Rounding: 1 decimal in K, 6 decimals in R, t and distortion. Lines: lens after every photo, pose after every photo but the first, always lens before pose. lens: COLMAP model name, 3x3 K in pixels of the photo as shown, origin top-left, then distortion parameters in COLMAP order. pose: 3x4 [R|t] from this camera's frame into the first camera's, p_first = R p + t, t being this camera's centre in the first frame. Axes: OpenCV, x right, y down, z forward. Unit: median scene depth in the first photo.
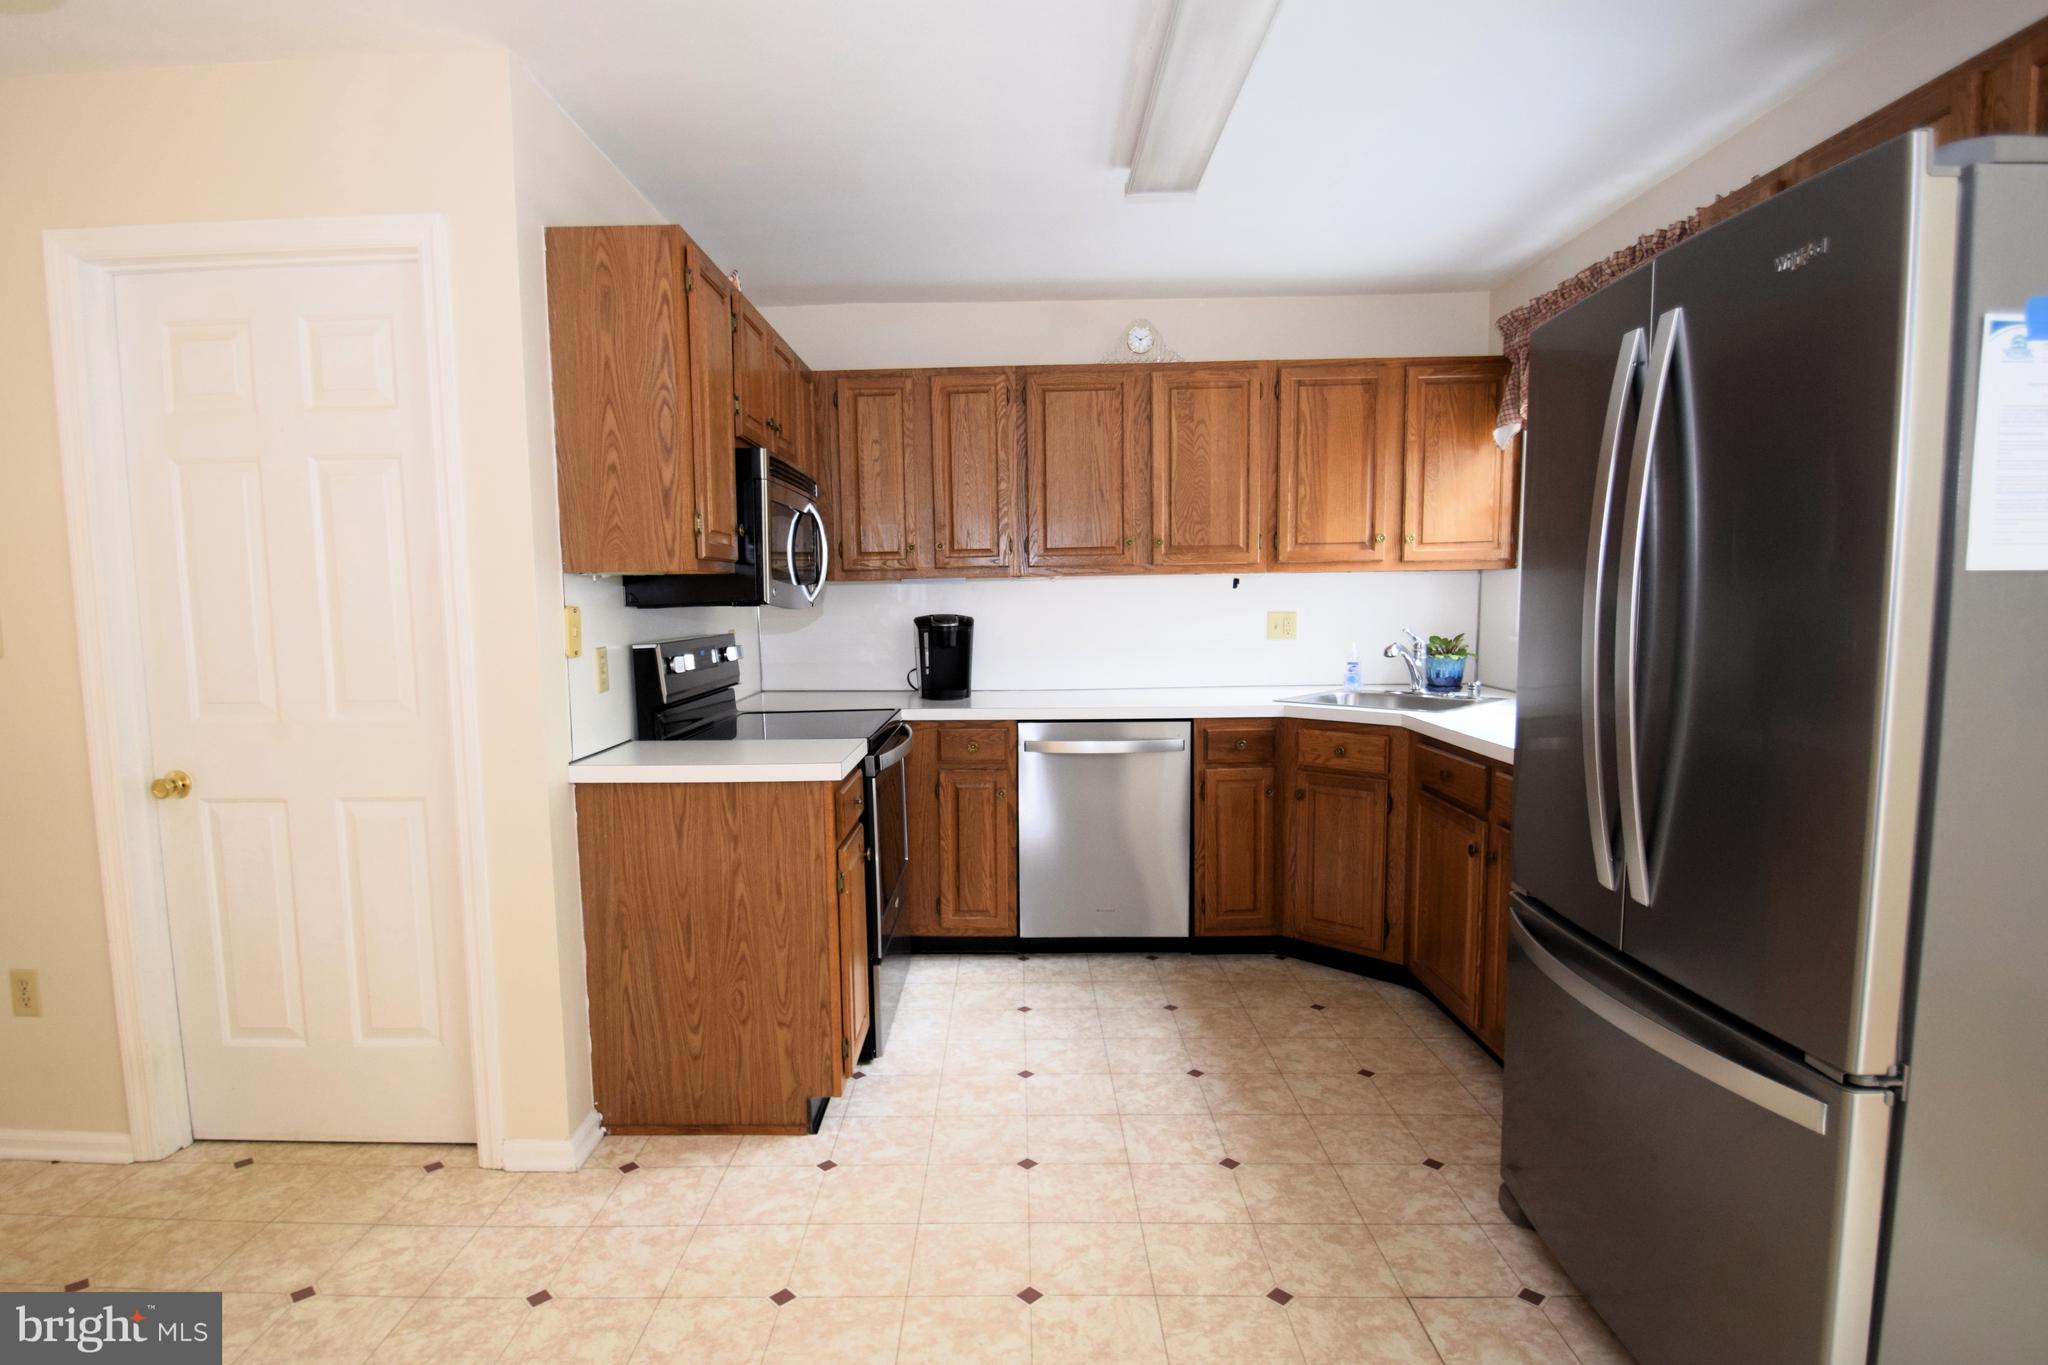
lens RADIAL K [[1053.9, 0, 981.1], [0, 1053.9, 704.6], [0, 0, 1]] dist [-0.015894, -0.007312]
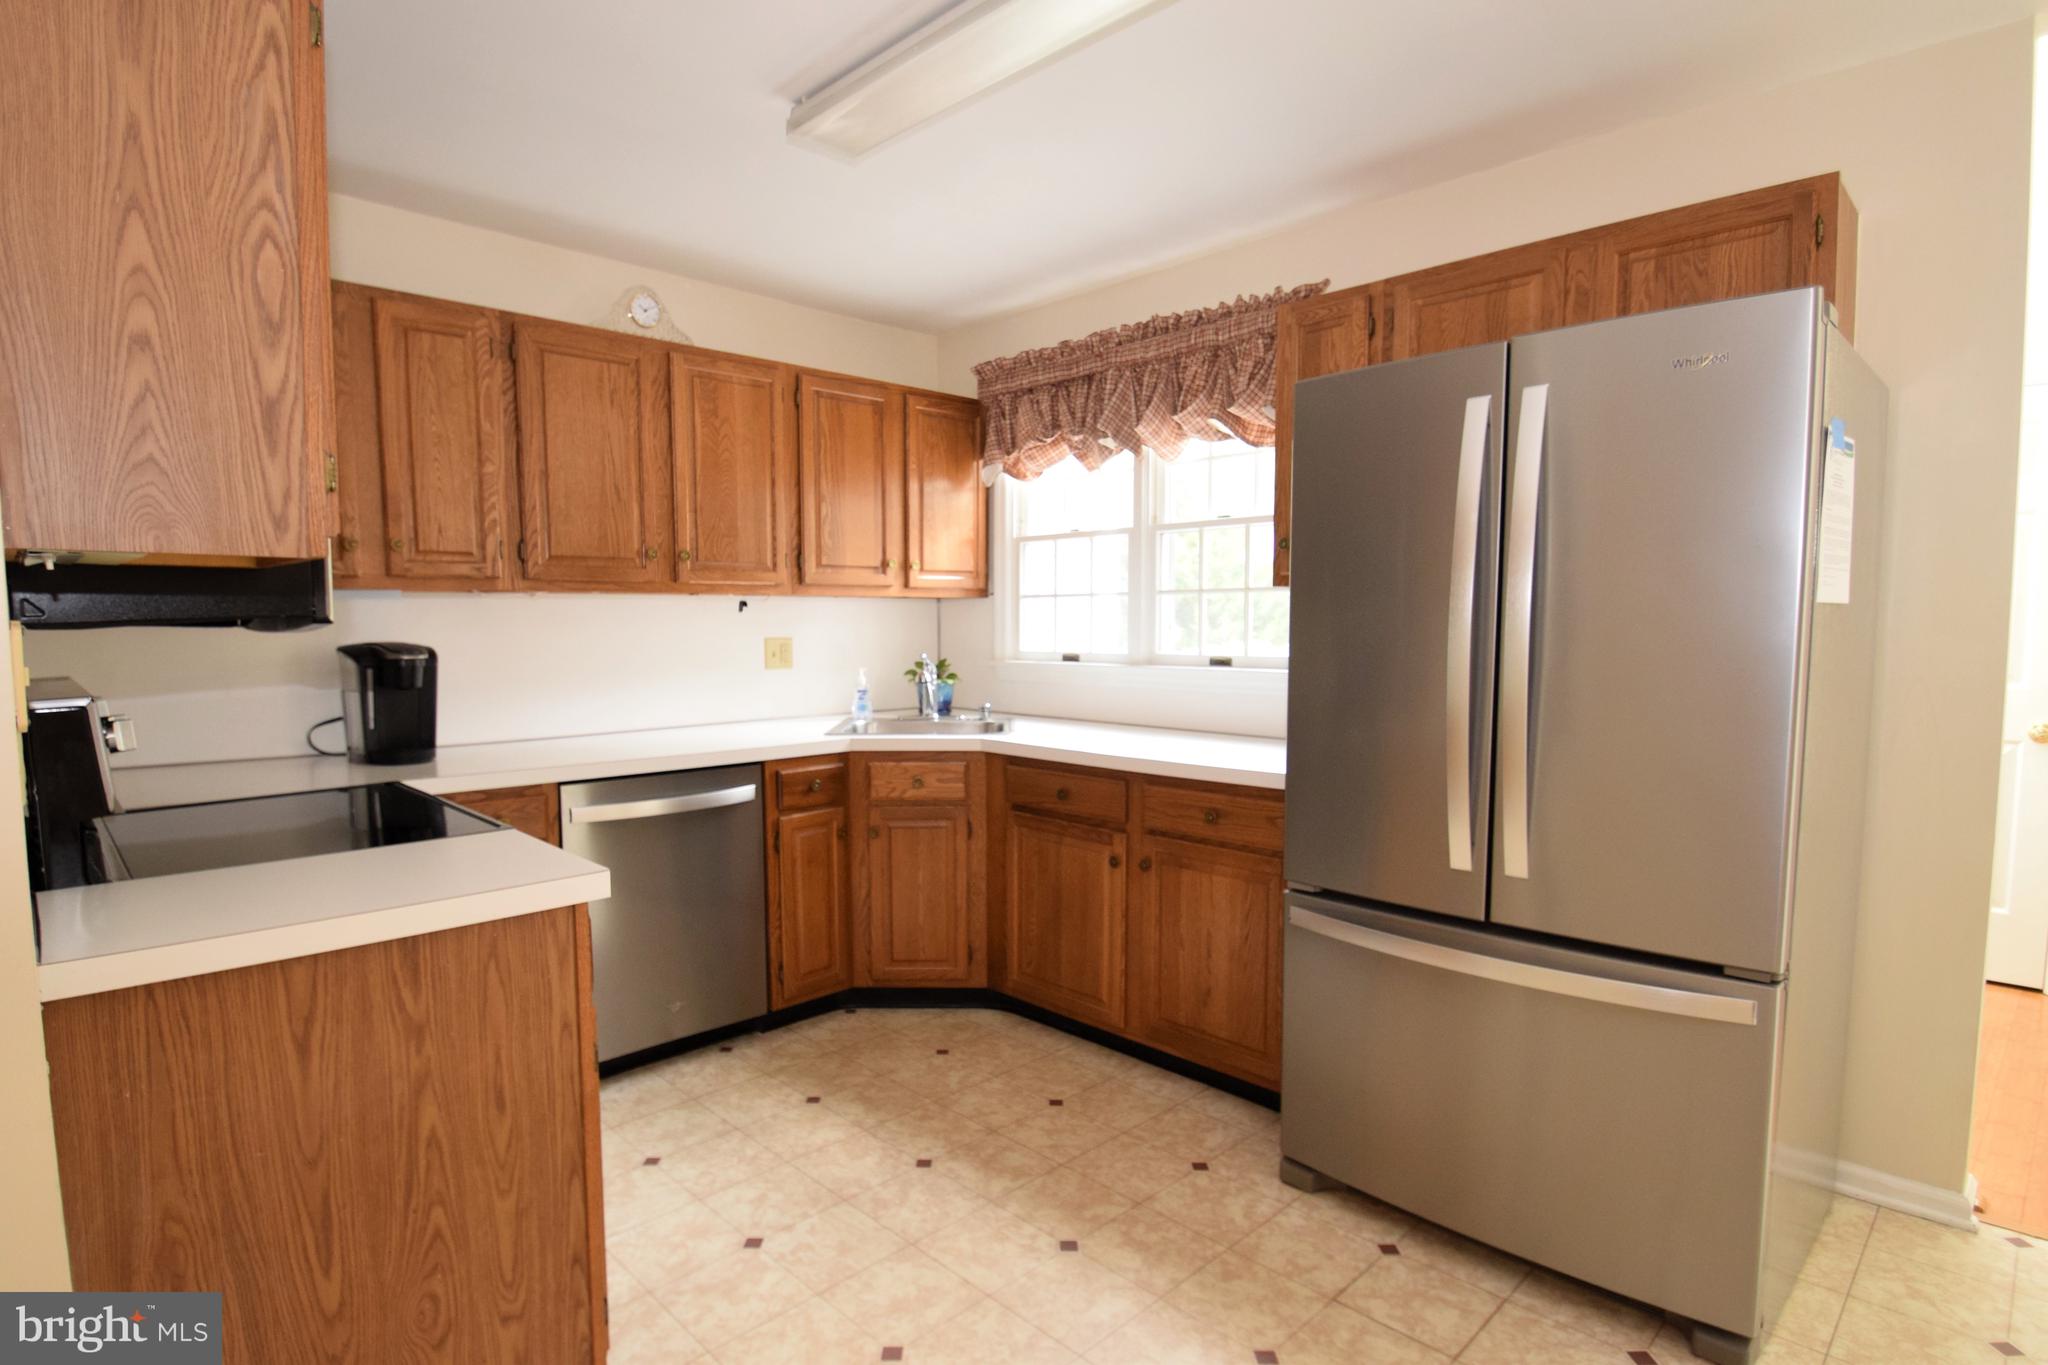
lens RADIAL K [[1053.9, 0, 998.0], [0, 1053.9, 704.9], [0, 0, 1]] dist [-0.015894, -0.007312]
pose [[0.700405, -0.044306, 0.712369, -0.305733], [0.063942, 0.997953, -0.000801, -0.021501], [-0.710876, 0.046111, 0.701804, 0.277997]]
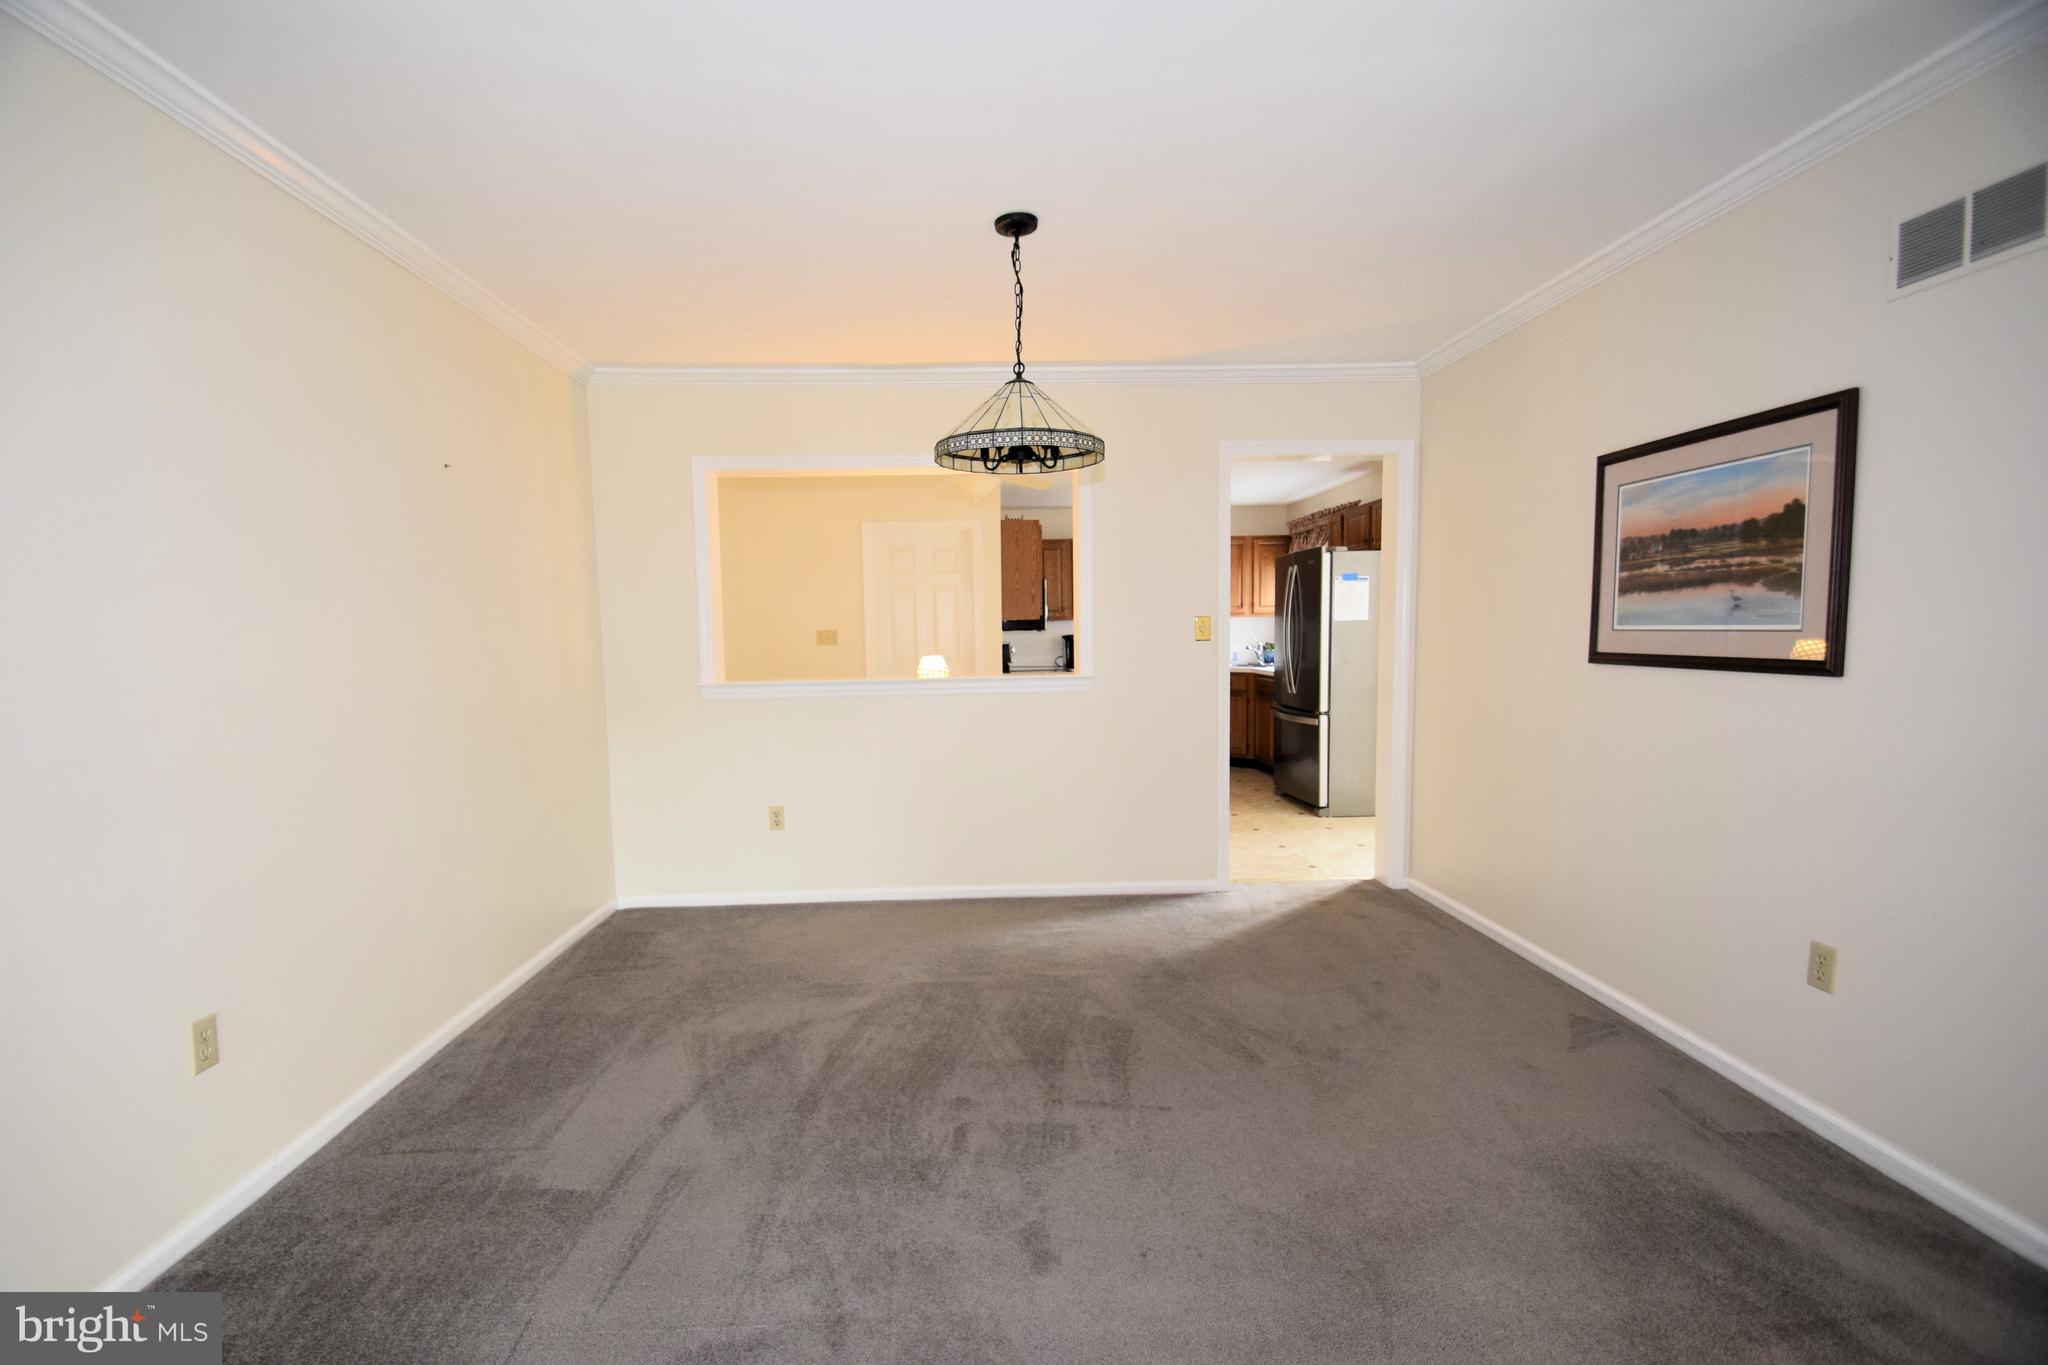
lens RADIAL K [[883.4, 0, 1013.4], [0, 883.4, 692.8], [0, 0, 1]] dist [-0.004485, -0.002094]
pose [[0.996787, -0.007358, 0.079758, -0.426762], [0.009871, 0.999465, -0.031166, 0.142933], [-0.079486, 0.031853, 0.996327, -1.309826]]
